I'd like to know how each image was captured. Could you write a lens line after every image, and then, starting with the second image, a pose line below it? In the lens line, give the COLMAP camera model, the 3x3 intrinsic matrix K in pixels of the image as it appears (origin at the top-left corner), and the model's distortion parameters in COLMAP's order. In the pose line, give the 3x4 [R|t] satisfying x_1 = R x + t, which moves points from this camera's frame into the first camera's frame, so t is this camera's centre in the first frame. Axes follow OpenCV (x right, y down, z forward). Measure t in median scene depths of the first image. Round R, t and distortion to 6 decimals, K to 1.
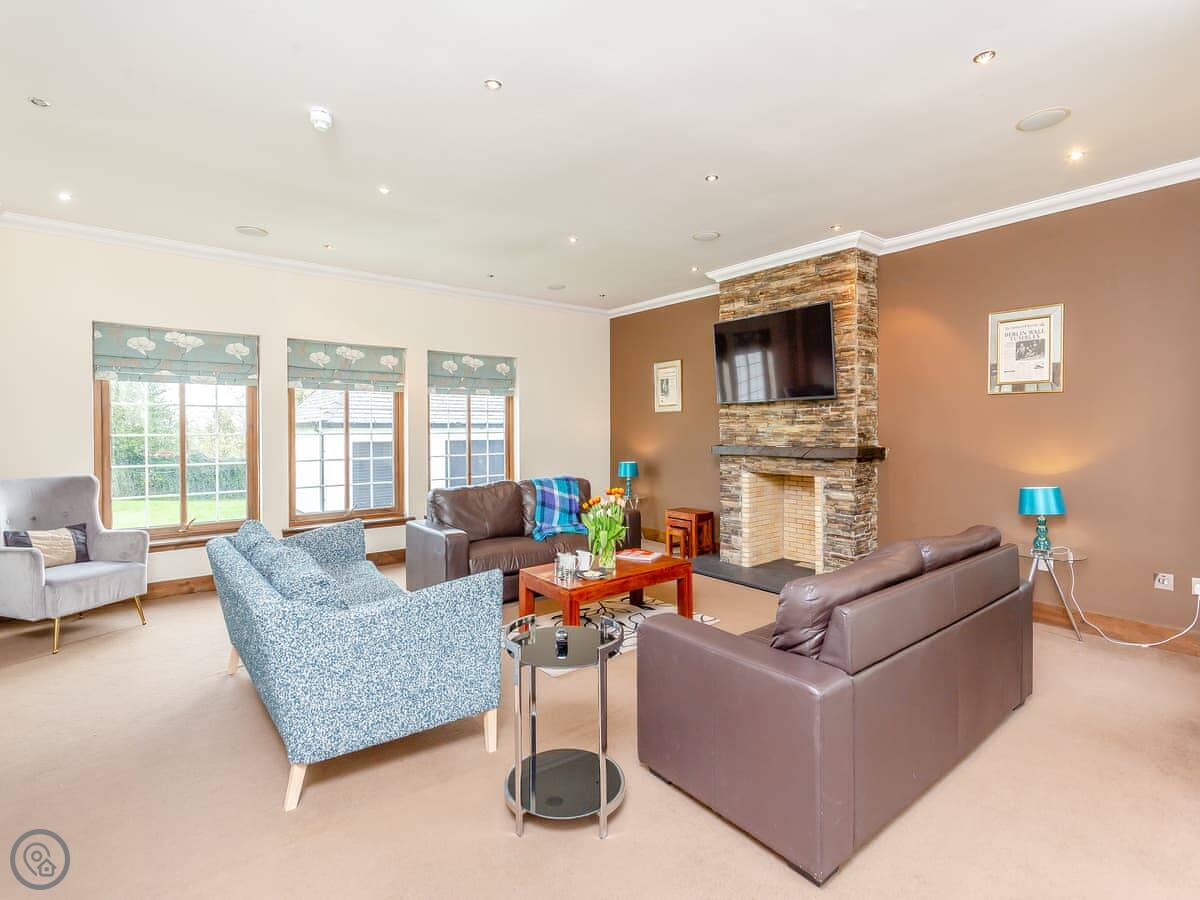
lens RADIAL K [[612.1, 0, 600.0], [0, 612.1, 450.0], [0, 0, 1]] dist [0.009208, 0.000606]
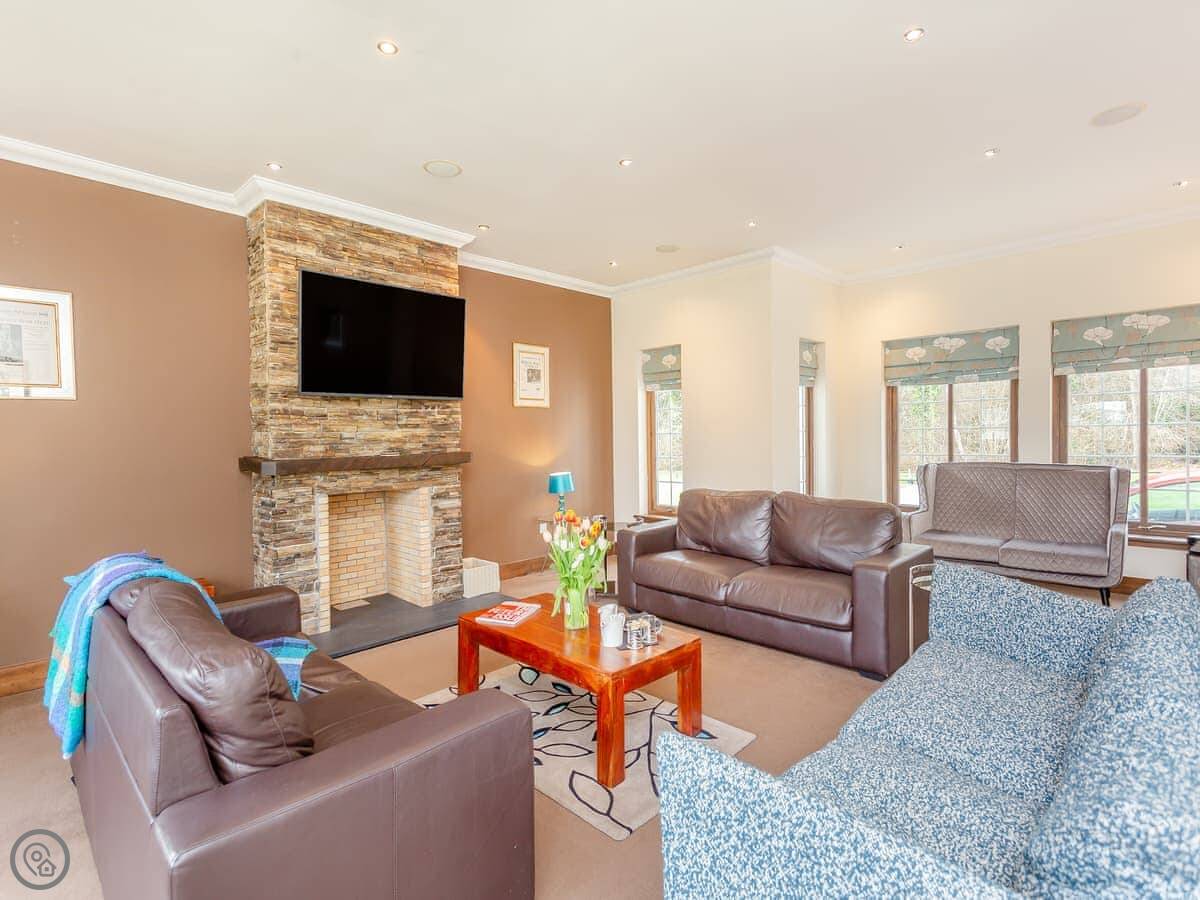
lens RADIAL K [[612.1, 0, 600.0], [0, 612.1, 450.0], [0, 0, 1]] dist [0.009208, 0.000606]
pose [[-0.169235, -0.019412, 0.985385, -0.554467], [0.046846, 0.998518, 0.027716, -0.022757], [-0.984462, 0.050852, -0.168075, 0.890694]]
